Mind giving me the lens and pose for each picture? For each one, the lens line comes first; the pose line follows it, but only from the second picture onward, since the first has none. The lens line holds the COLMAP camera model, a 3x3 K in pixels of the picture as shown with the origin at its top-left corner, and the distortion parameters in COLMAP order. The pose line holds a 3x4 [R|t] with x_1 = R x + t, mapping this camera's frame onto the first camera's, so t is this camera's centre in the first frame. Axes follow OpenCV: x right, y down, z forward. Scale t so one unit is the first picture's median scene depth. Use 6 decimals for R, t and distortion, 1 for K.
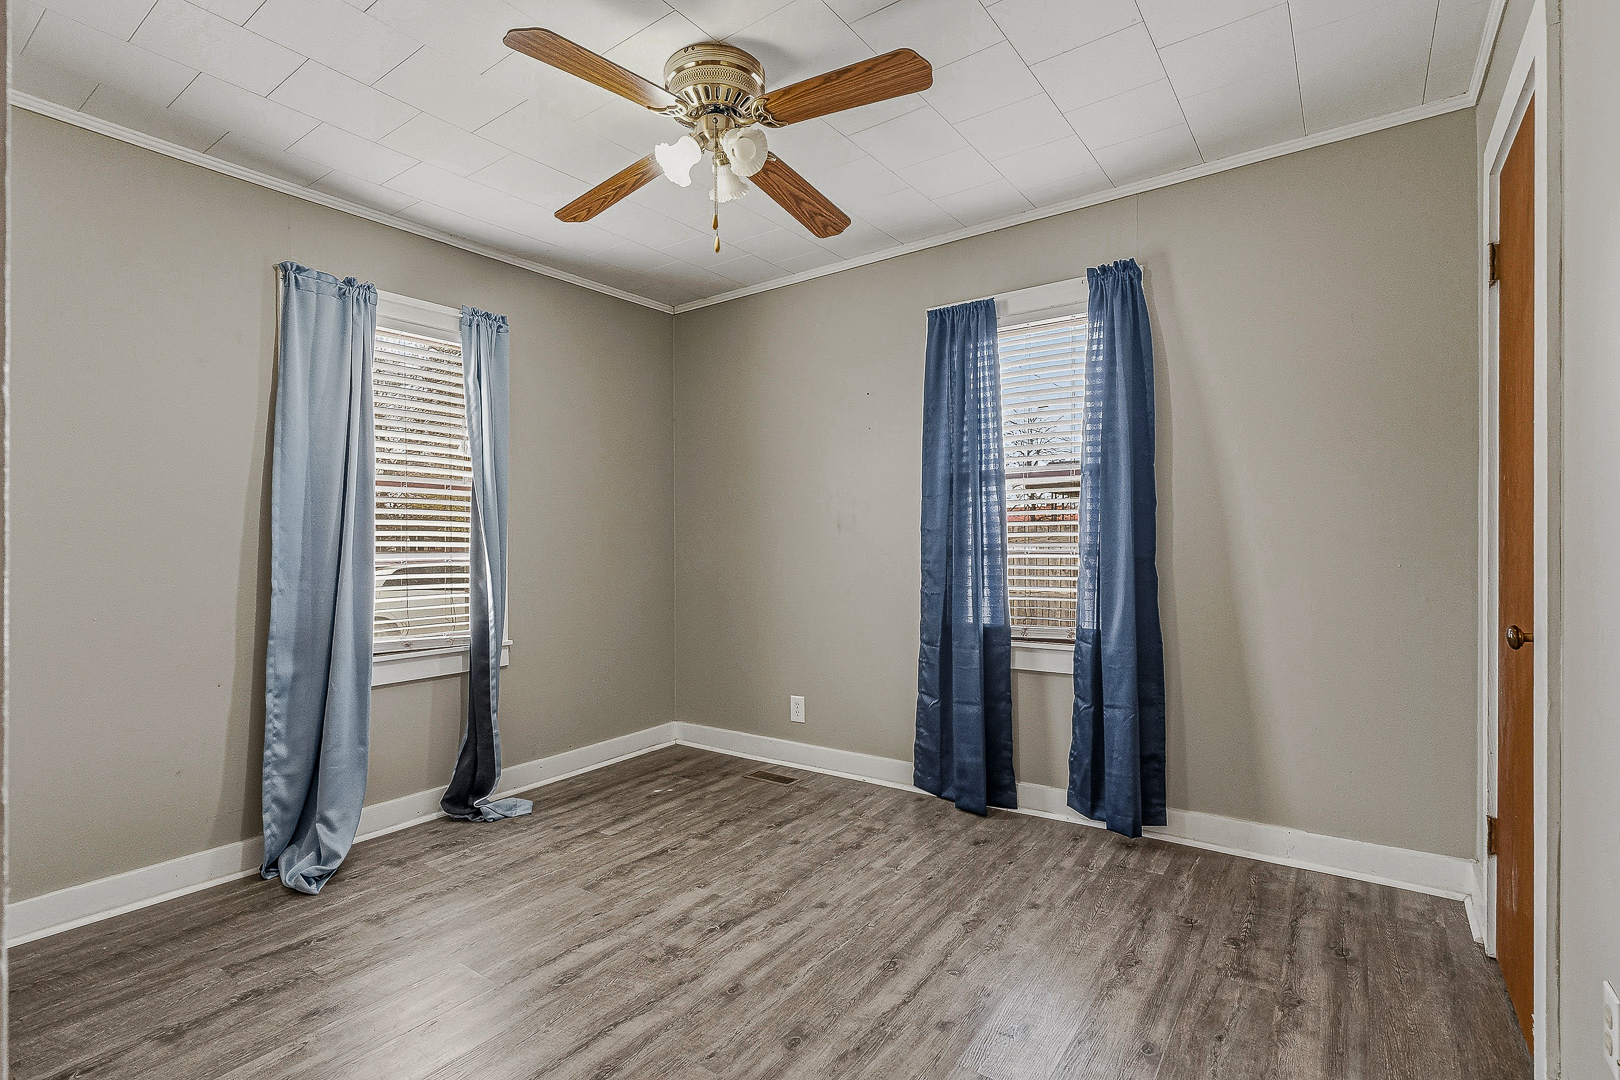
lens RADIAL K [[761.4, 0, 813.0], [0, 761.4, 549.5], [0, 0, 1]] dist [-0.009347, 0.002995]
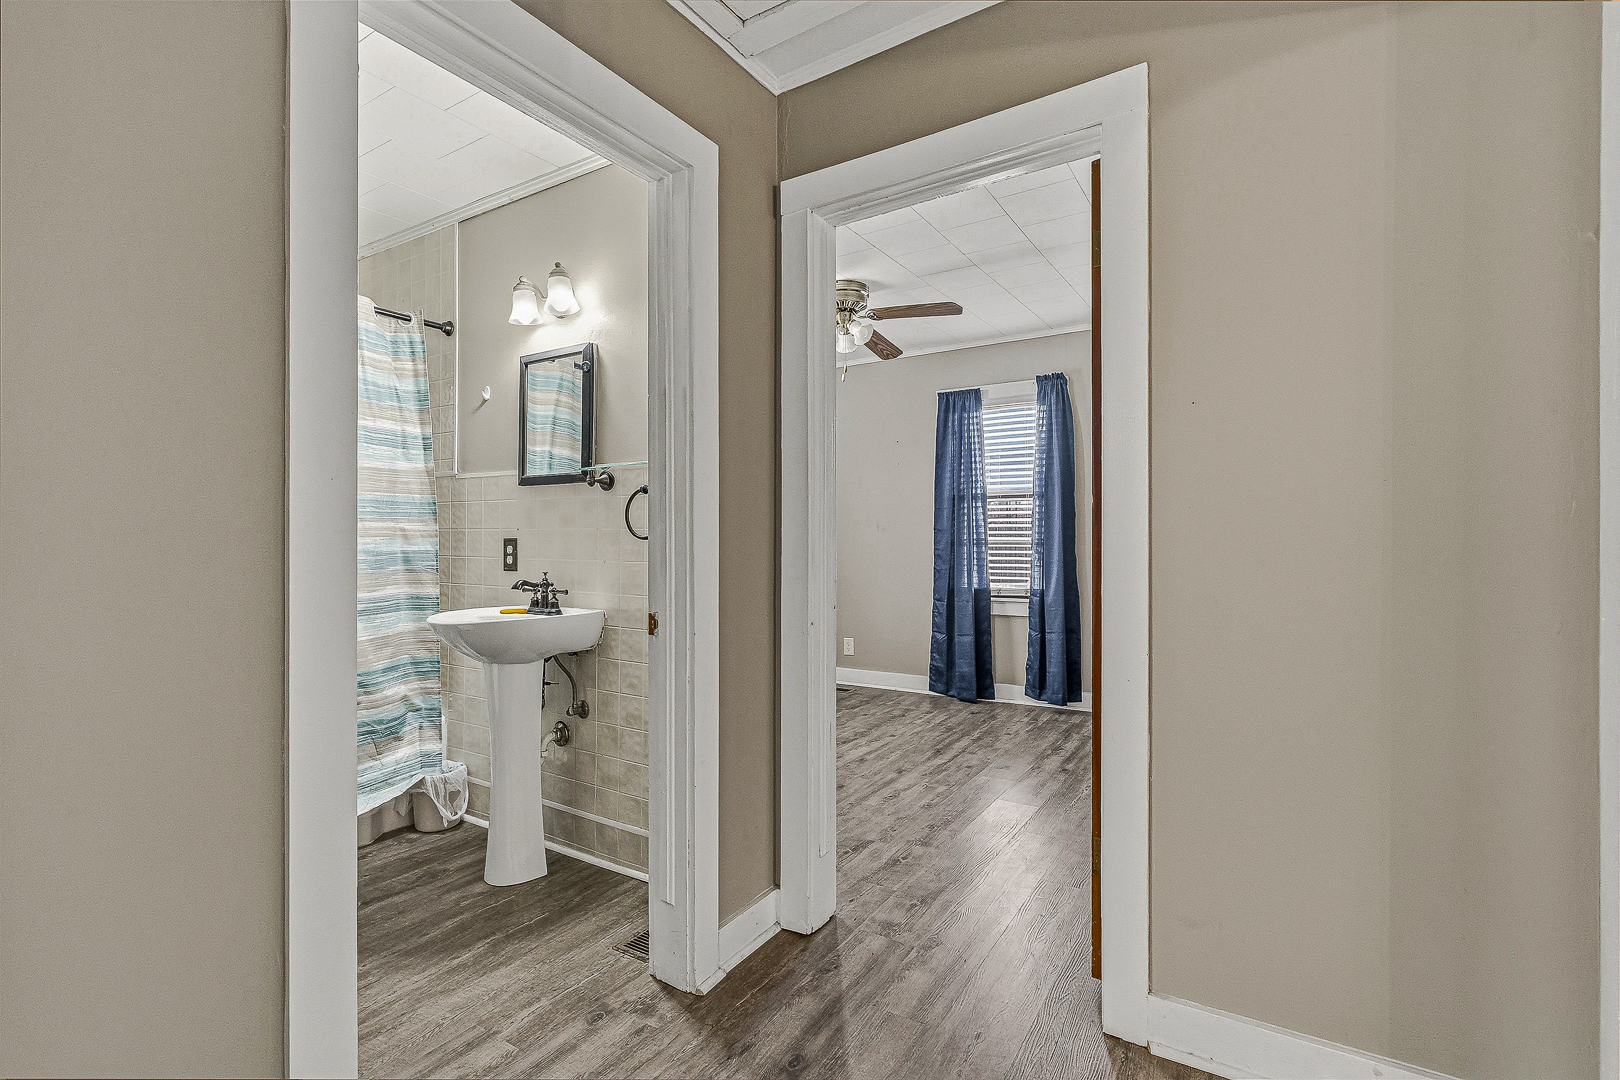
lens RADIAL K [[761.4, 0, 800.9], [0, 761.4, 528.4], [0, 0, 1]] dist [-0.009347, 0.002995]
pose [[0.999021, 0.006555, 0.043745, -0.222417], [-0.005582, 0.999735, -0.022324, 0.010355], [-0.043880, 0.022058, 0.998793, -0.626559]]
